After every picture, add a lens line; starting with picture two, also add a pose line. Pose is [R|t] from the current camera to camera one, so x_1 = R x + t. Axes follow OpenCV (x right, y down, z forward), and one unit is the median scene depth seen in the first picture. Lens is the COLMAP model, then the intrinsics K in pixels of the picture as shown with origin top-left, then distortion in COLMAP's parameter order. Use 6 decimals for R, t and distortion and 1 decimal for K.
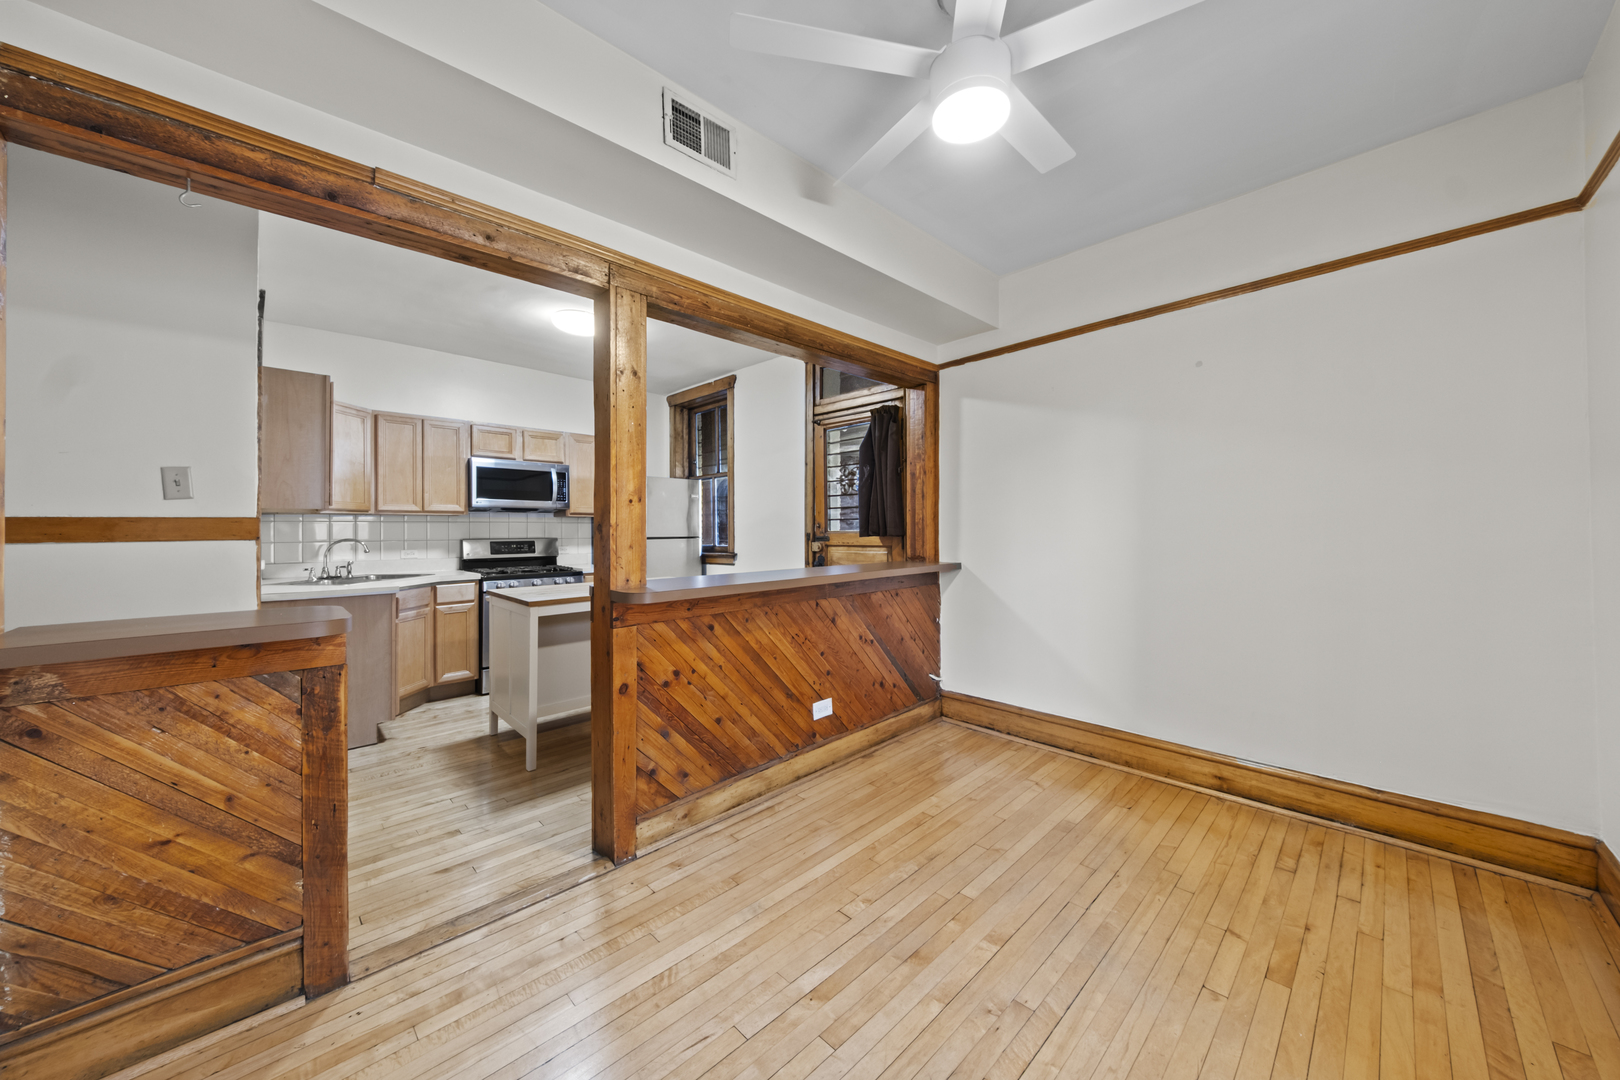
lens RADIAL K [[552.4, 0, 817.2], [0, 552.4, 529.0], [0, 0, 1]] dist [-0.024373, -0.000694]
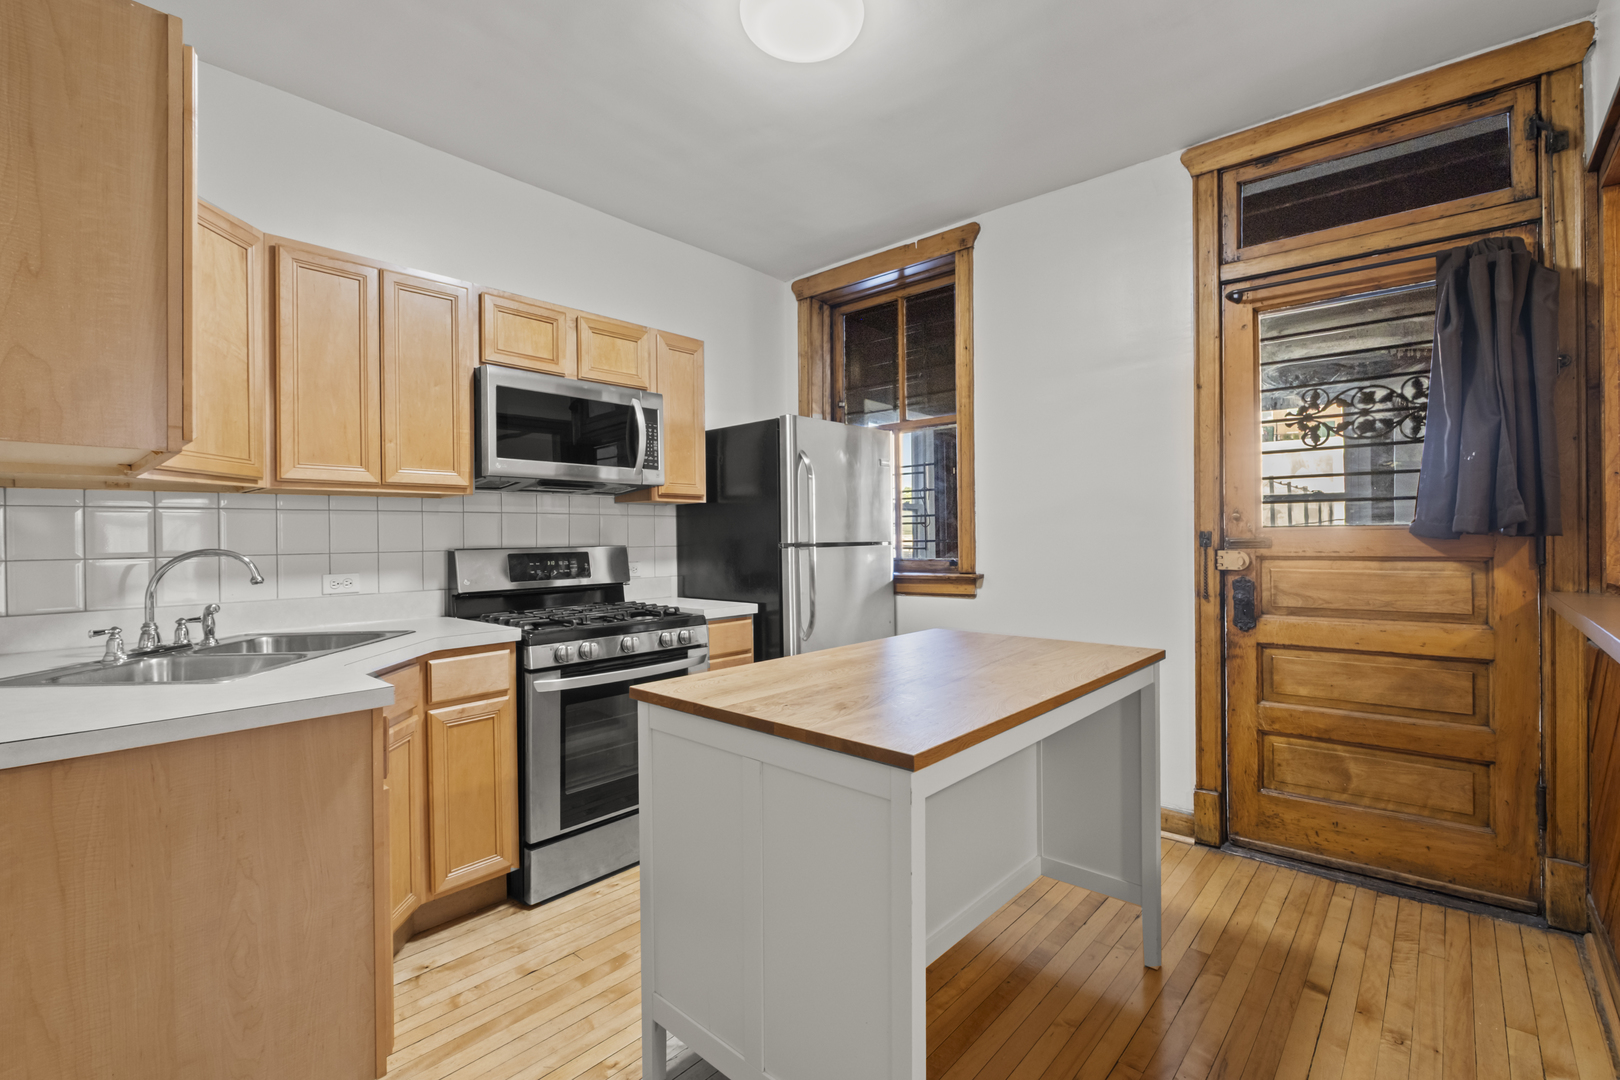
lens RADIAL K [[726.2, 0, 811.4], [0, 726.2, 539.7], [0, 0, 1]] dist [-0.010518, 0.001474]
pose [[0.999094, -0.005848, 0.042154, -0.420211], [0.005567, 0.999961, 0.006785, 0.009036], [-0.042192, -0.006545, 0.999088, 0.427448]]
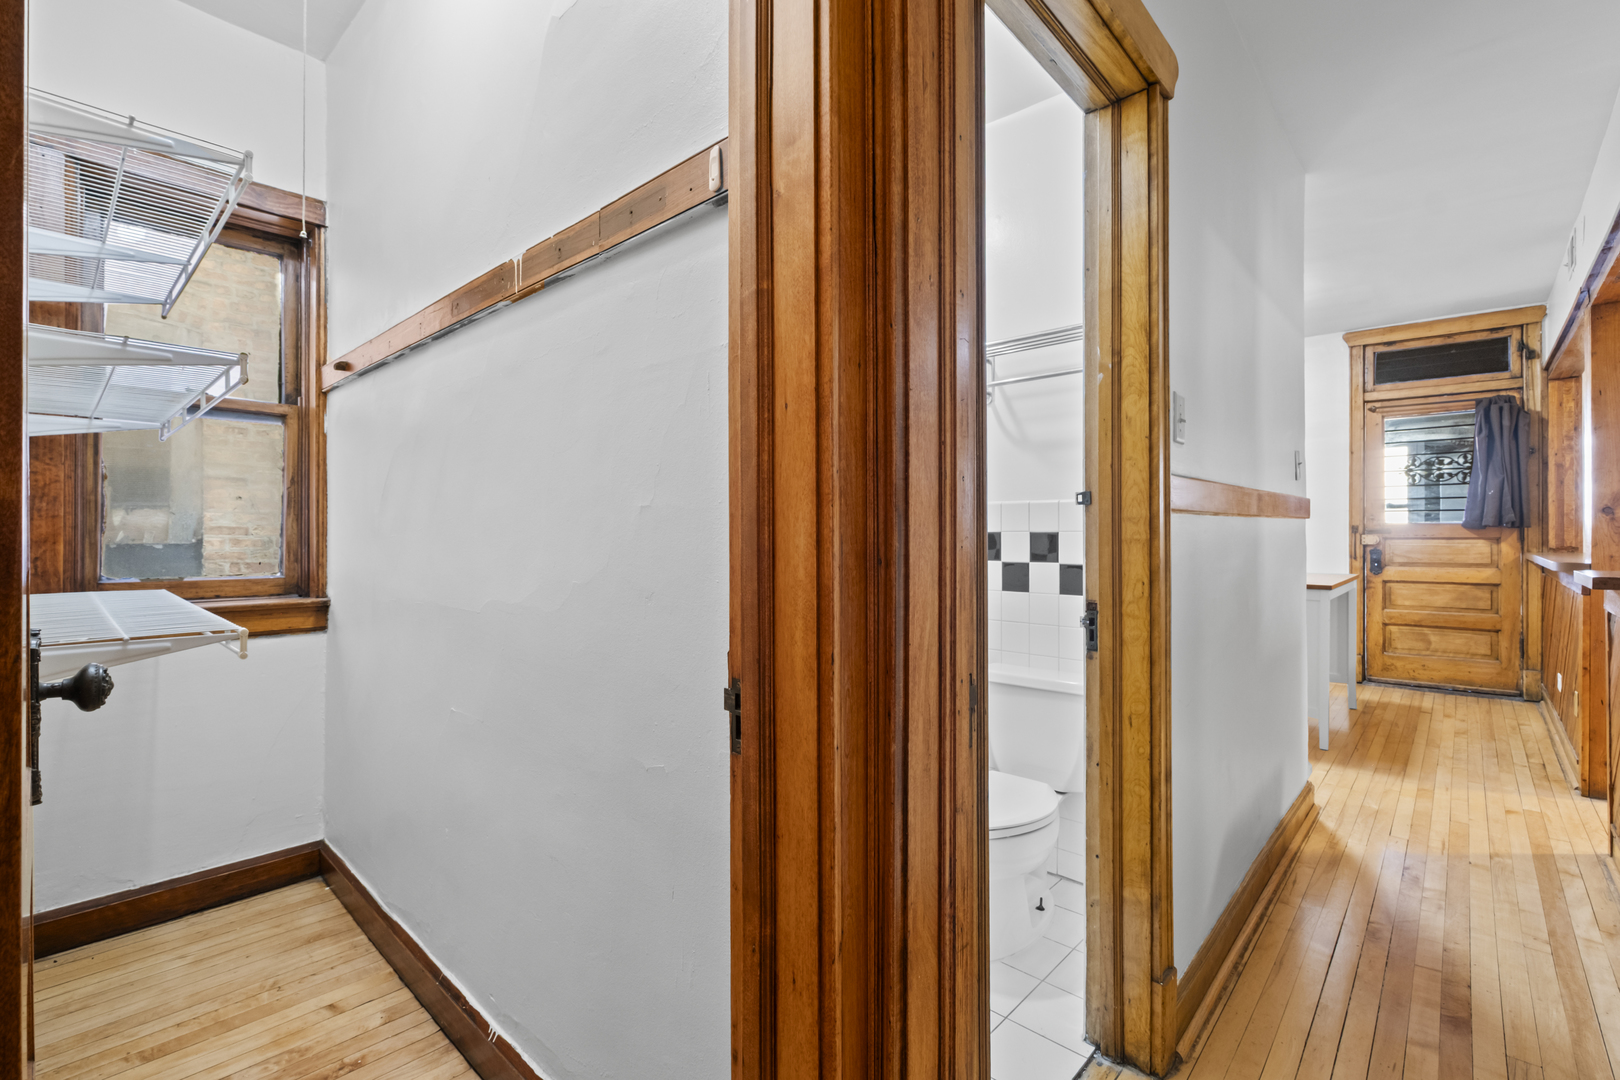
lens RADIAL K [[726.2, 0, 799.2], [0, 726.2, 534.5], [0, 0, 1]] dist [-0.010518, 0.001474]
pose [[0.999427, 0.006511, 0.033230, -1.115625], [-0.006529, 0.999979, 0.000409, 0.031809], [-0.033226, -0.000626, 0.999448, -0.234645]]
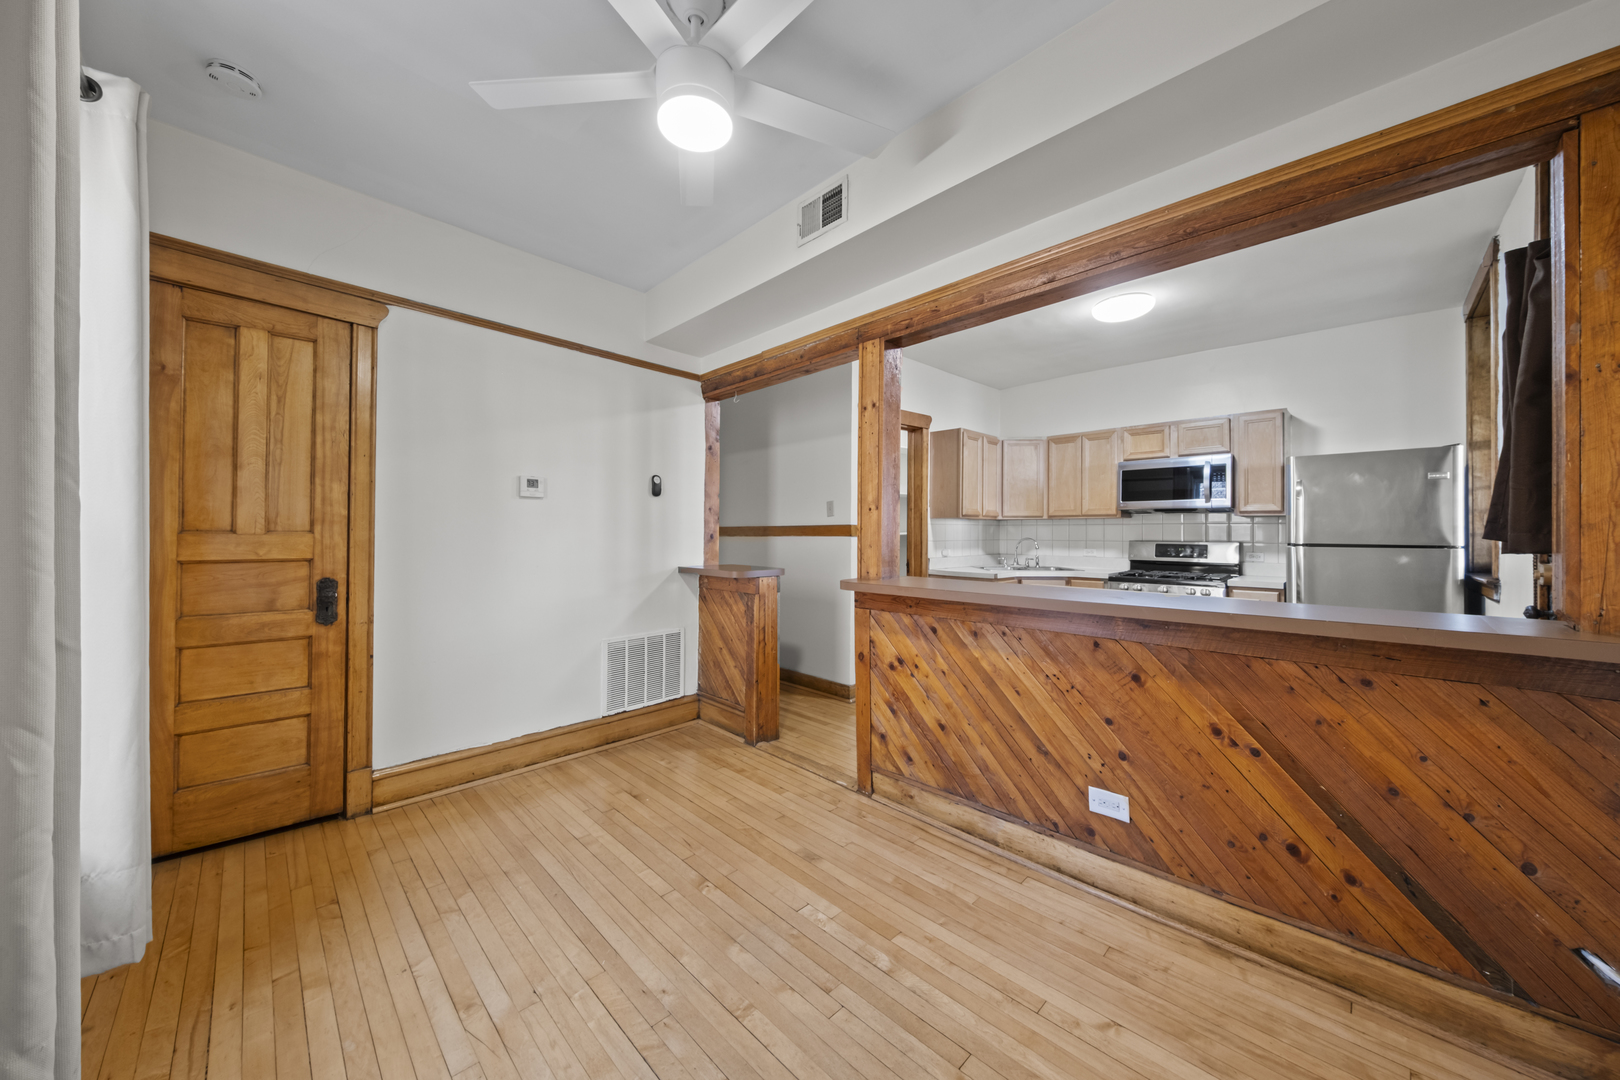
lens RADIAL K [[552.4, 0, 805.7], [0, 552.4, 531.1], [0, 0, 1]] dist [-0.024373, -0.000694]
pose [[-0.012371, 0.005047, -0.999911, 0.461152], [-0.002316, 0.999984, 0.005076, -0.003811], [0.999921, 0.002379, -0.012359, 0.439422]]
